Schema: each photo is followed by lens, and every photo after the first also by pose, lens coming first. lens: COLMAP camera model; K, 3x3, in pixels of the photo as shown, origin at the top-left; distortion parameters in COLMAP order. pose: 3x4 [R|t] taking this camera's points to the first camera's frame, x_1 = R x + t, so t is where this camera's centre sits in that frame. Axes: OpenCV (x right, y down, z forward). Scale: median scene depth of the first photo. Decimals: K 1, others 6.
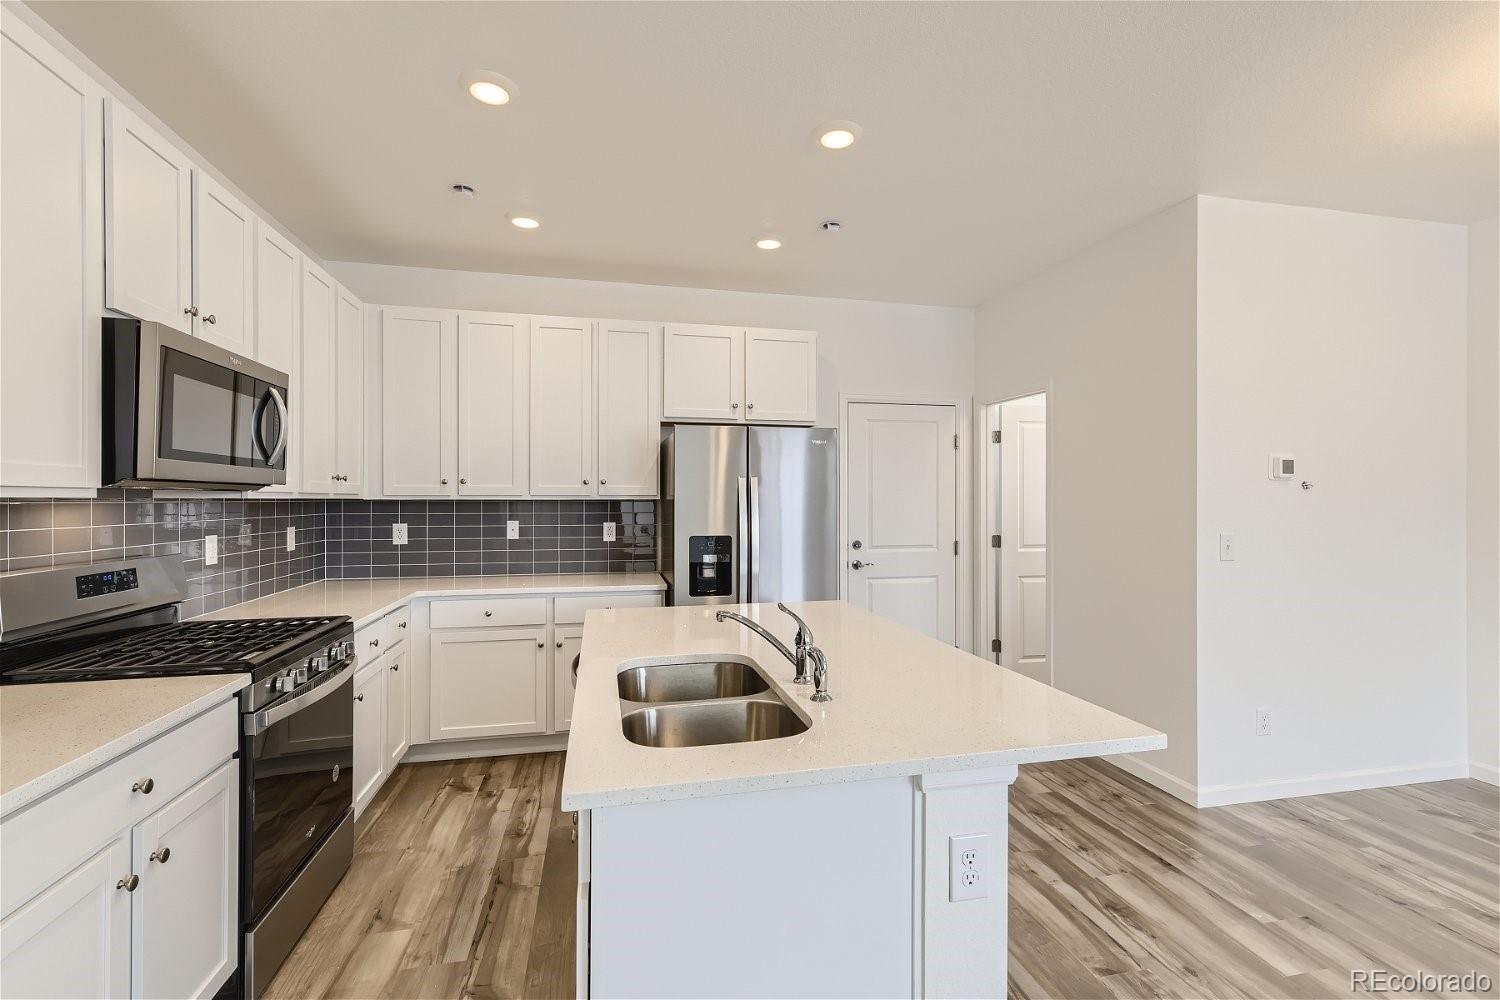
lens RADIAL K [[670.3, 0, 754.2], [0, 670.3, 501.0], [0, 0, 1]] dist [0.003441, 0.000644]
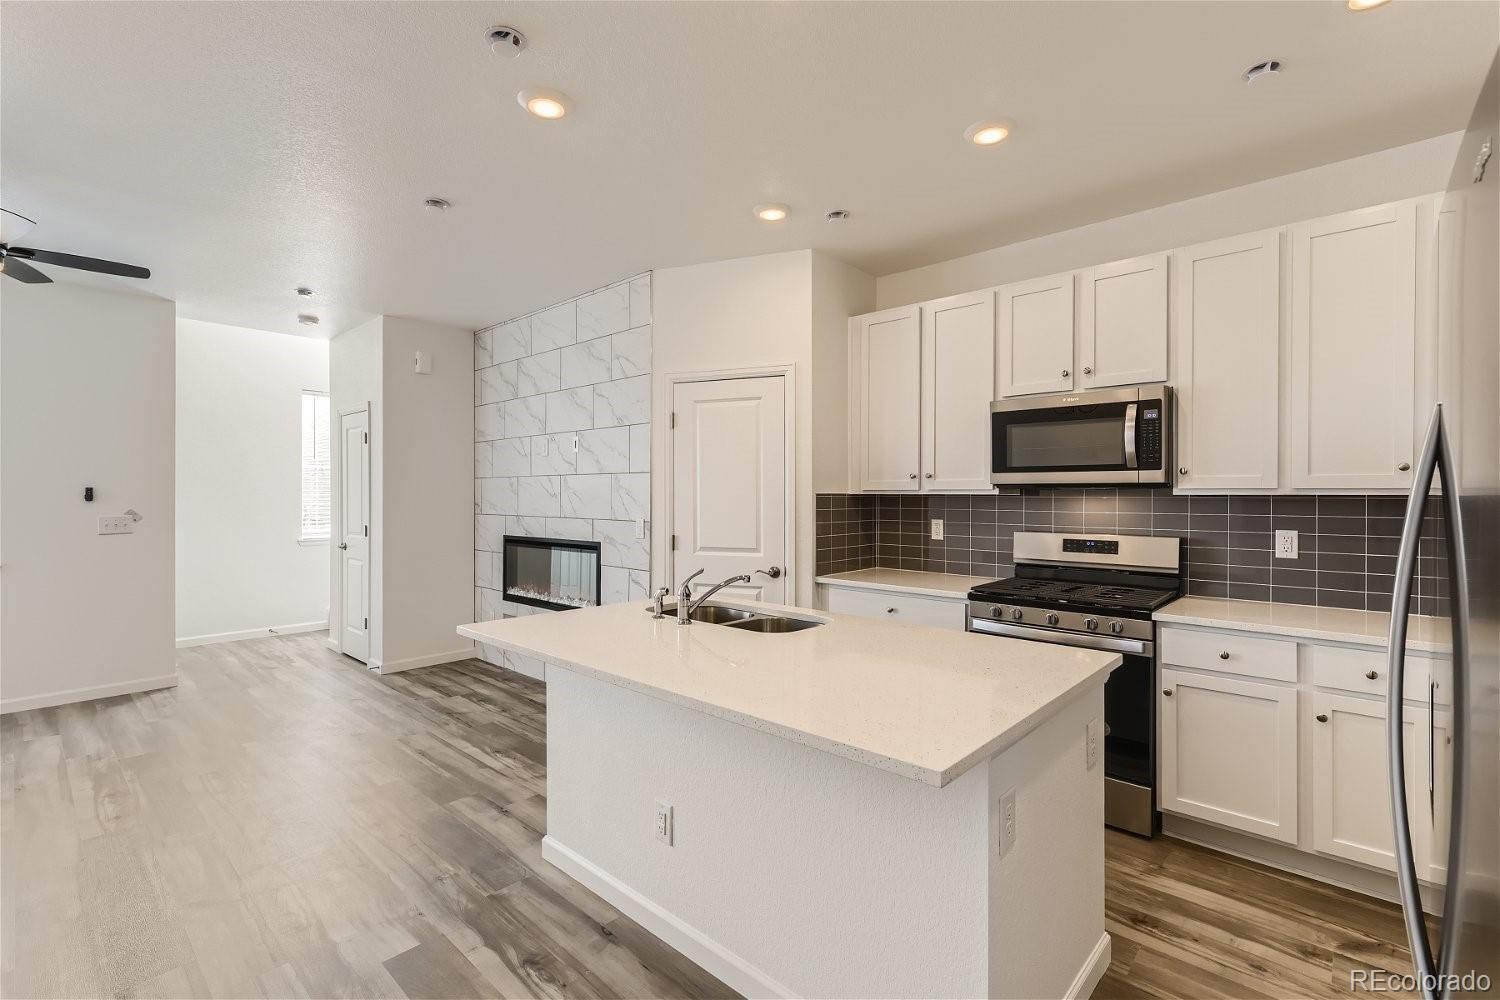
lens RADIAL K [[667.6, 0, 756.3], [0, 667.6, 497.3], [0, 0, 1]] dist [0.003674, 0.000431]
pose [[-0.817631, -0.000989, -0.575742, 0.403928], [-0.004779, 0.999976, 0.005068, -0.001989], [0.575723, 0.006895, -0.817616, 1.185436]]
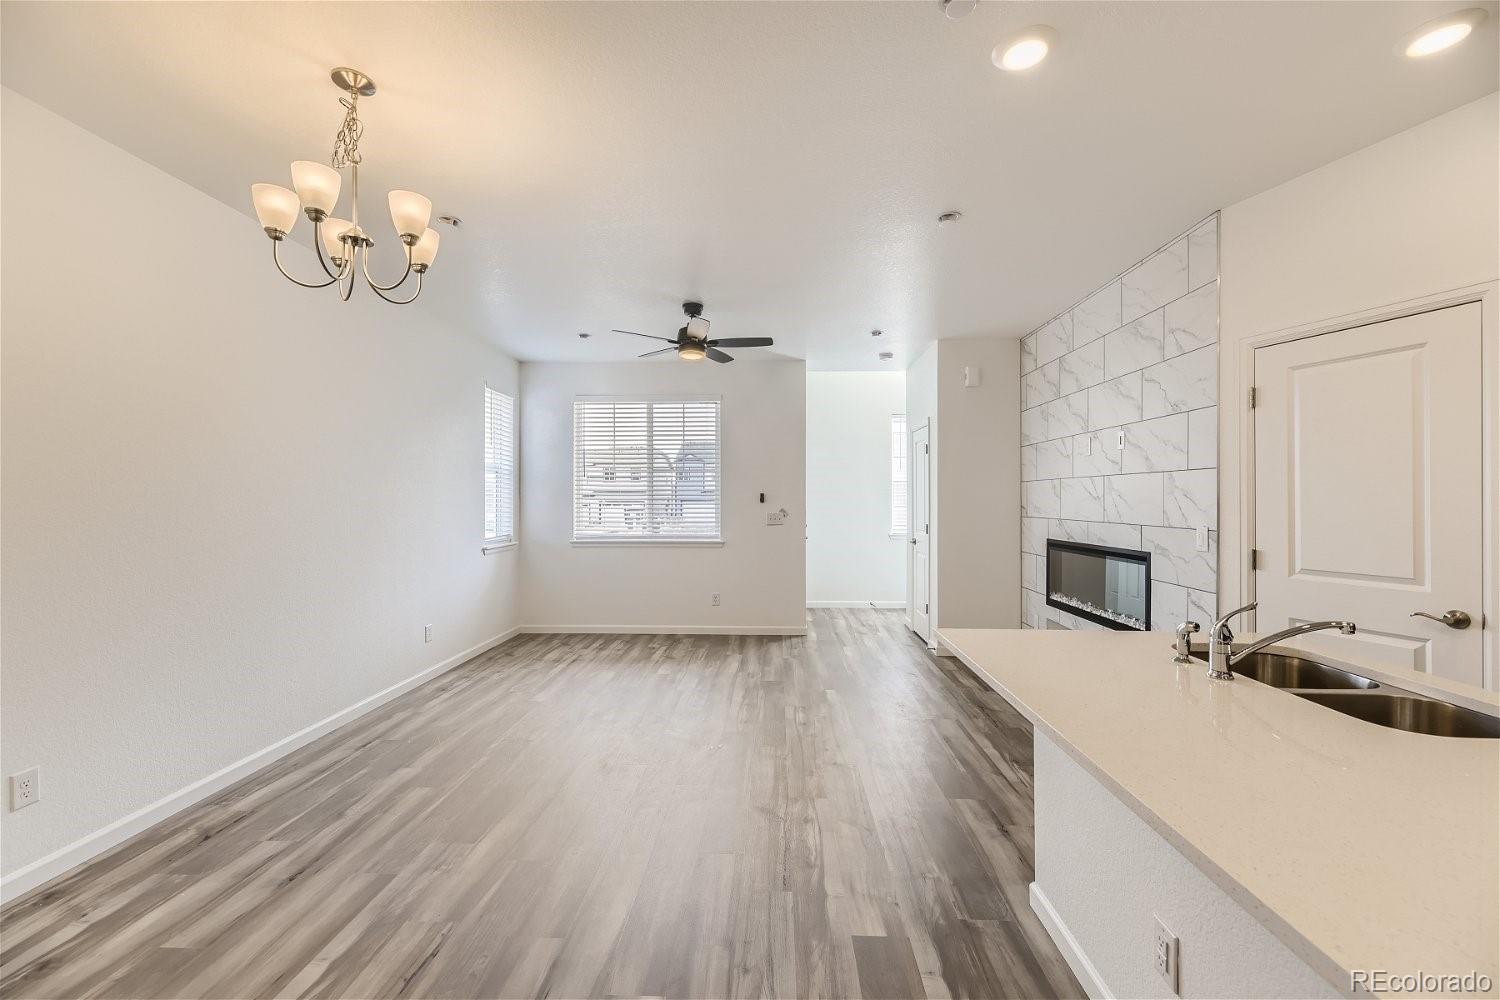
lens RADIAL K [[605.4, 0, 753.9], [0, 605.4, 497.6], [0, 0, 1]] dist [0.001349, 0.000135]
pose [[-0.966218, -0.001877, 0.257721, 0.272462], [-0.001616, 0.999998, 0.001224, 0.002278], [-0.257723, 0.000767, -0.966219, 1.083970]]
